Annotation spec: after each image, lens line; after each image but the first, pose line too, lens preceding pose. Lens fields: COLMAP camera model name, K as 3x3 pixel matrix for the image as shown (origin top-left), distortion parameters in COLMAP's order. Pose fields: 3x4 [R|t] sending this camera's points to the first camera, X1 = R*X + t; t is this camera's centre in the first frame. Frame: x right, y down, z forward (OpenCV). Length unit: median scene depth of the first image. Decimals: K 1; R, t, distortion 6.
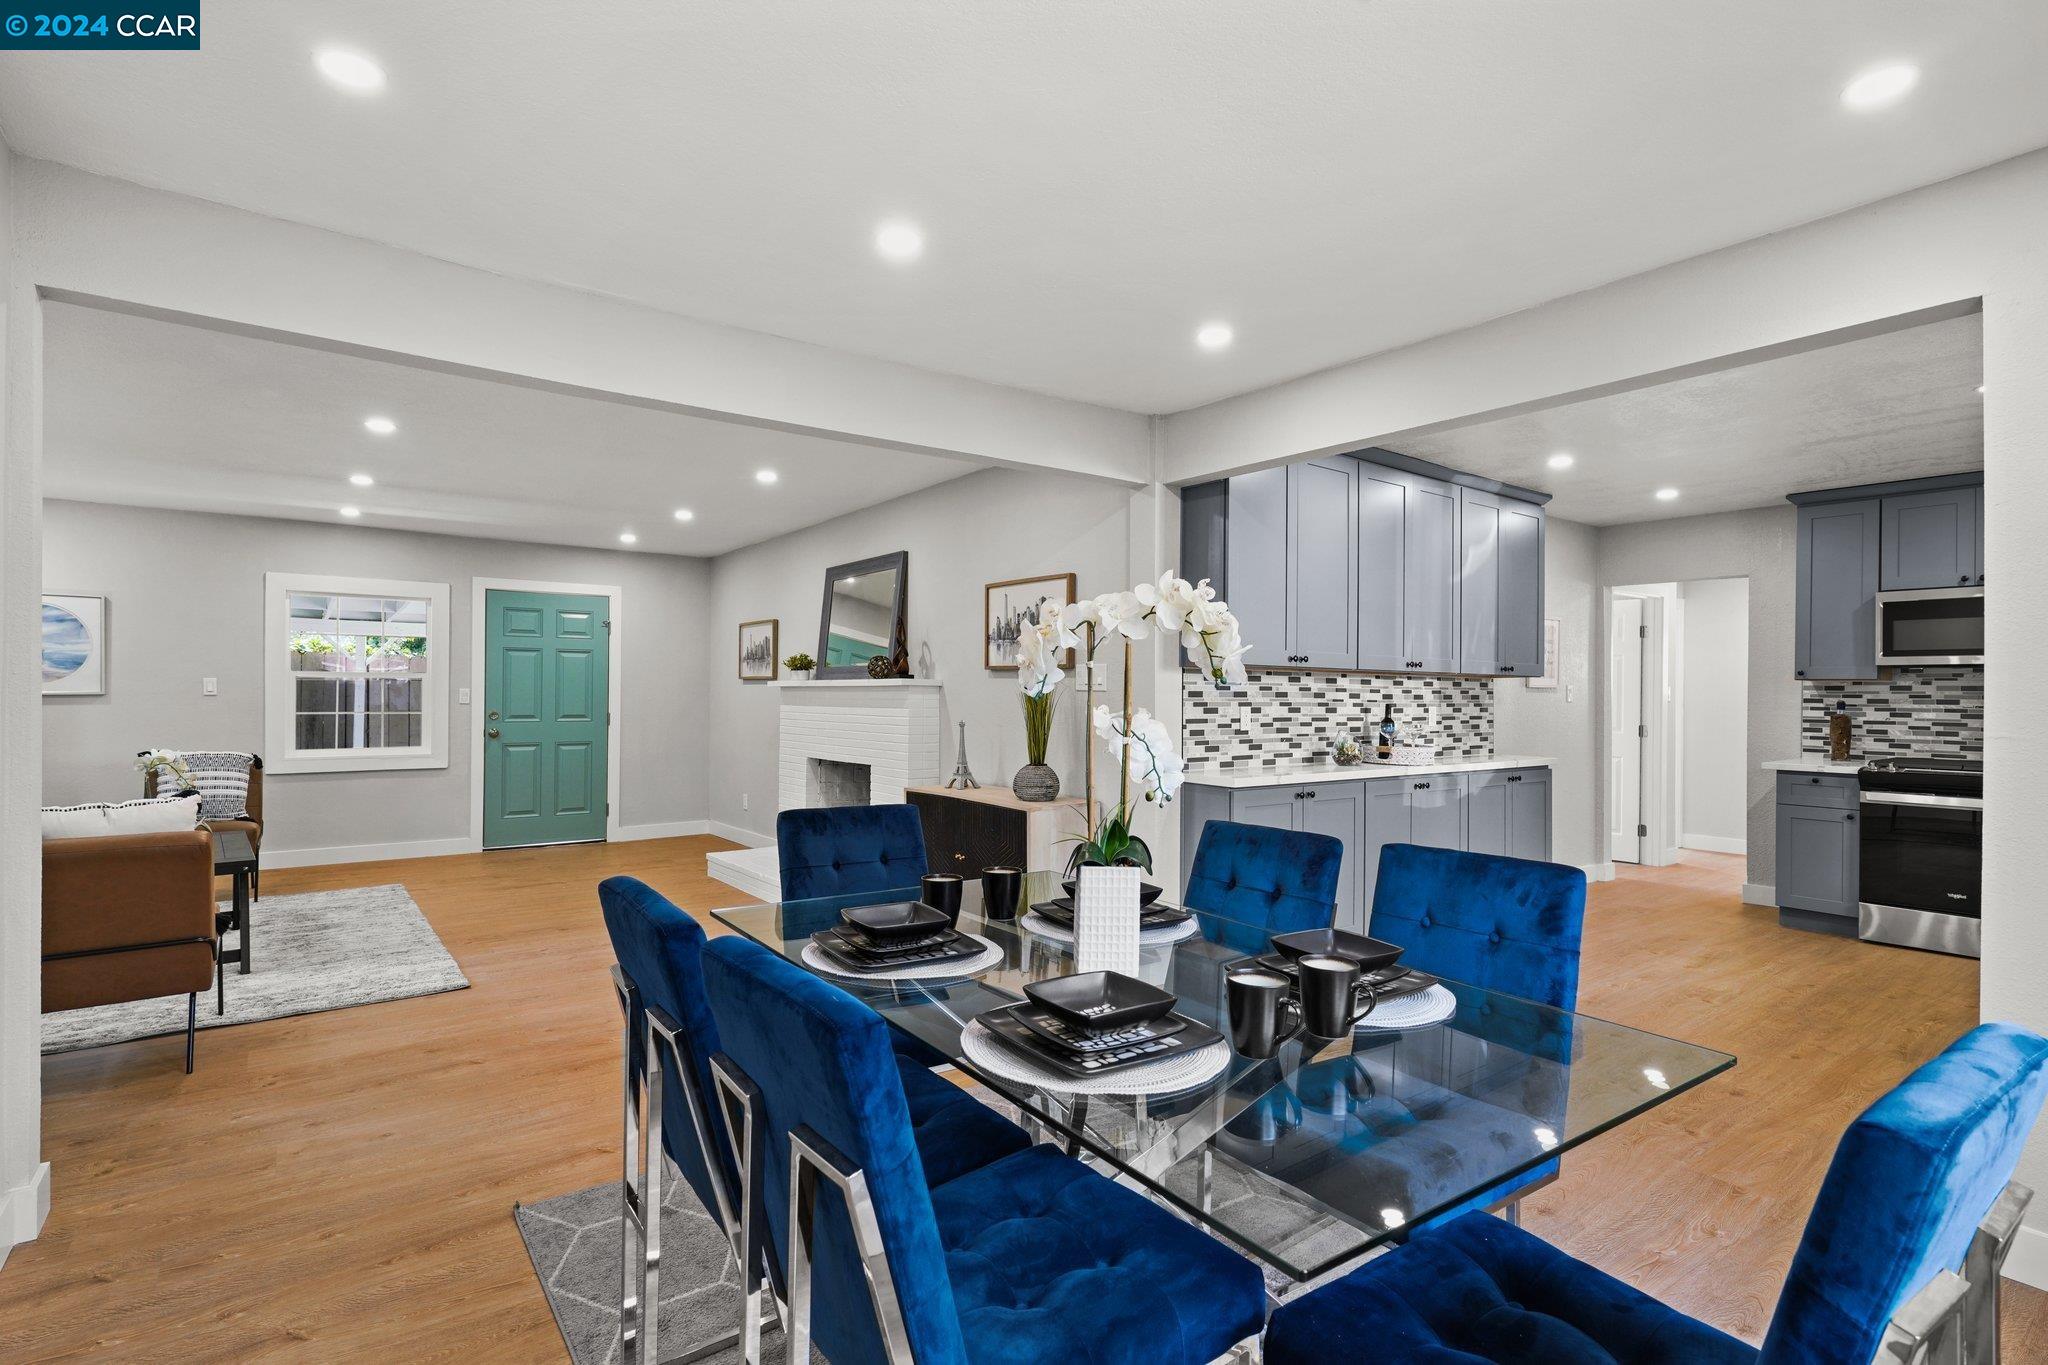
lens RADIAL K [[986.9, 0, 1013.3], [0, 986.9, 688.6], [0, 0, 1]] dist [0.003549, -0.003313]
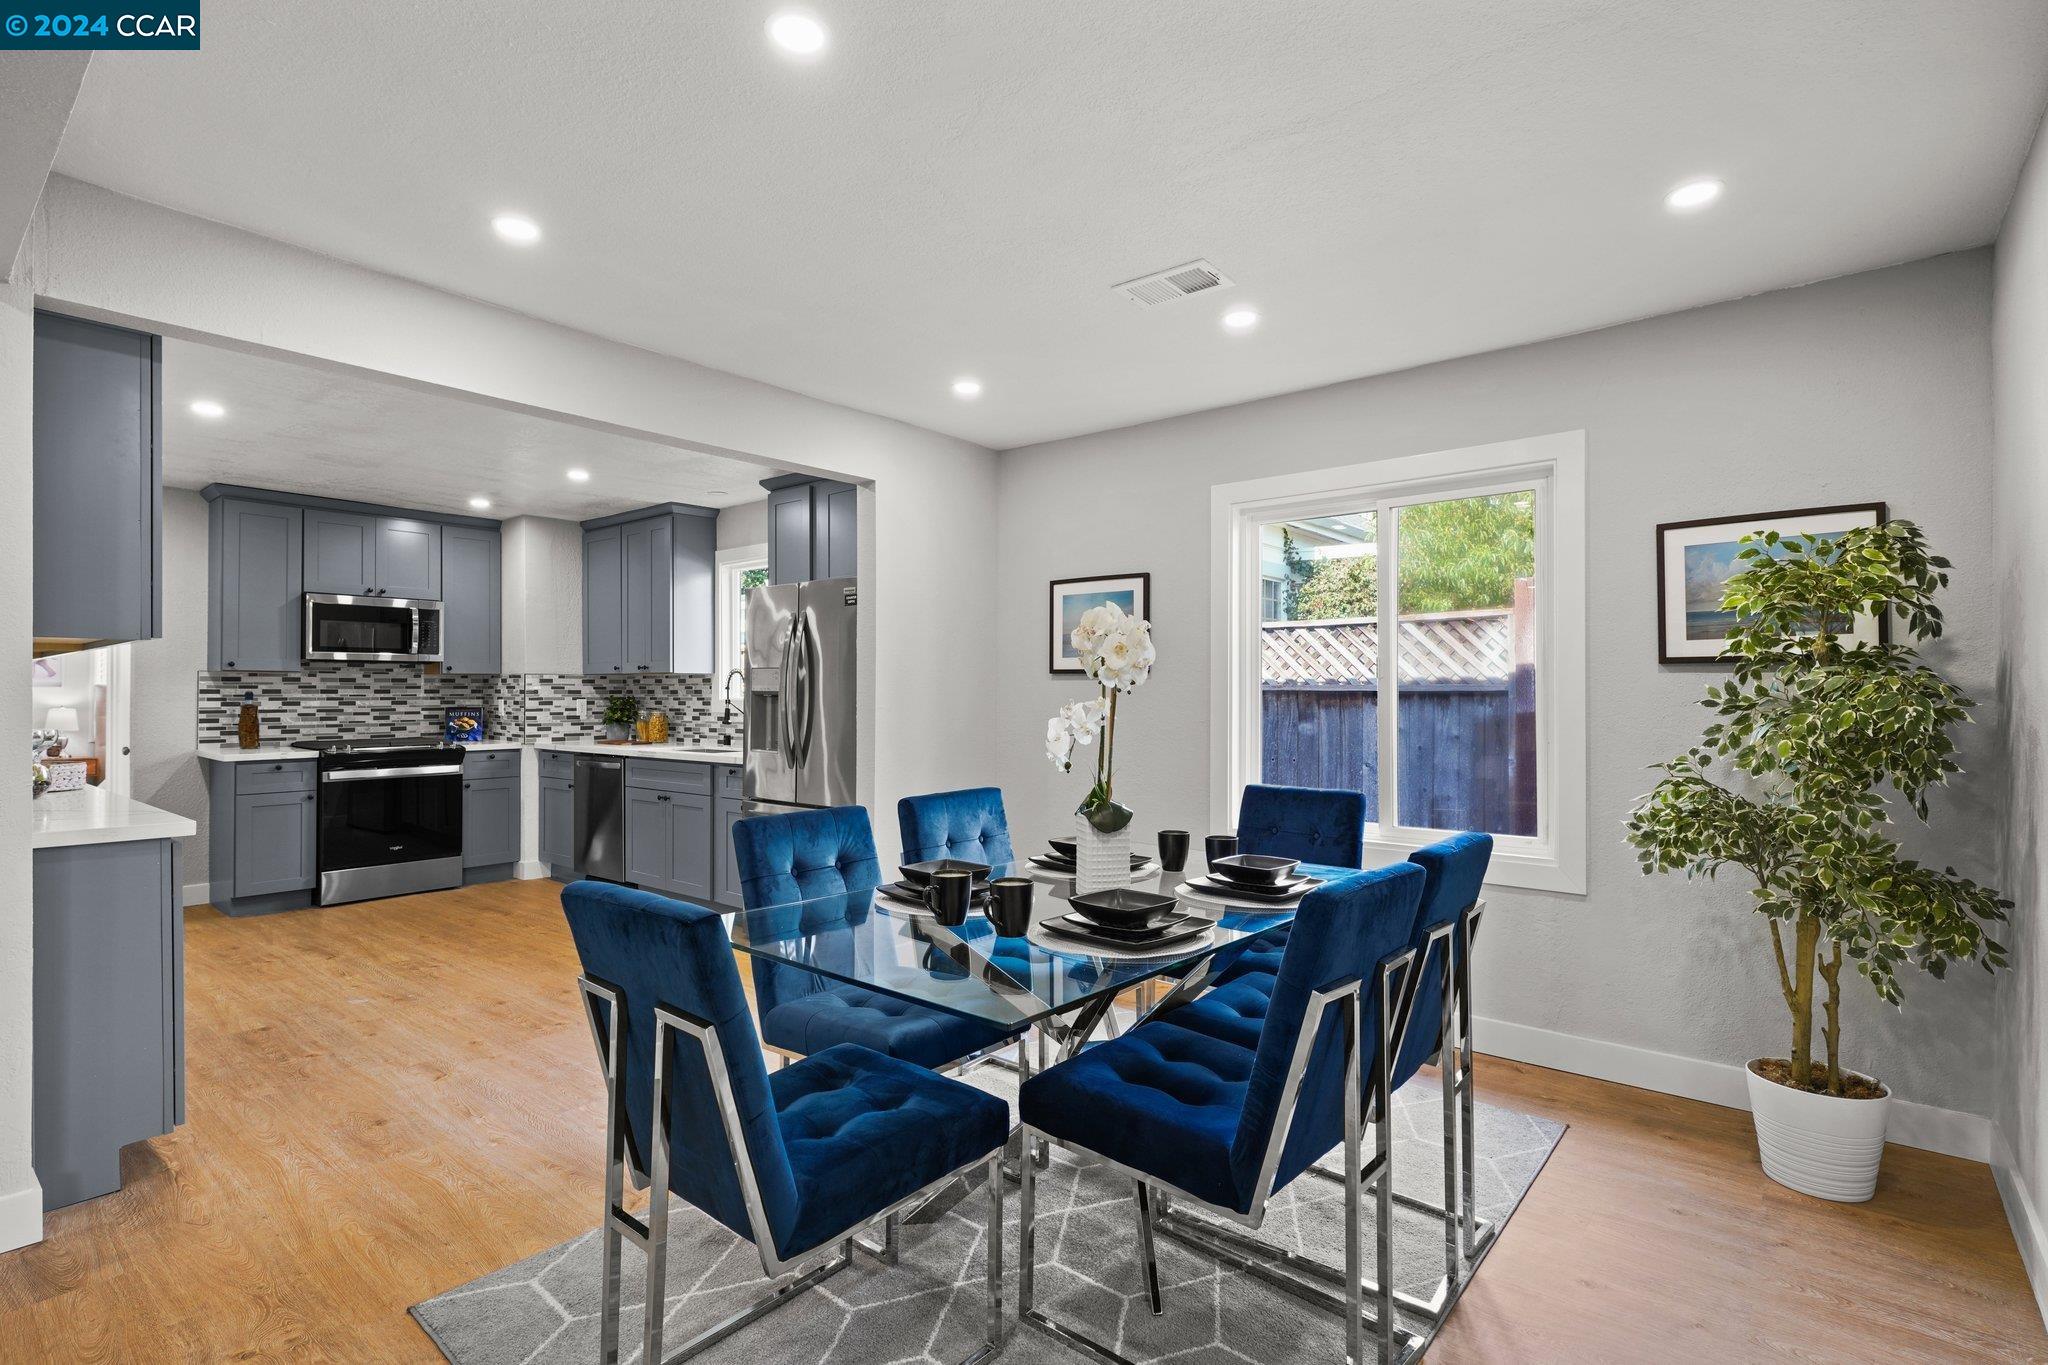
lens RADIAL K [[986.9, 0, 1033.5], [0, 986.9, 683.1], [0, 0, 1]] dist [0.003549, -0.003313]
pose [[-0.243040, 0.000101, 0.970016, -0.396318], [-0.004570, 0.999989, -0.001250, 0.001420], [-0.970005, -0.004737, -0.243037, 0.479479]]
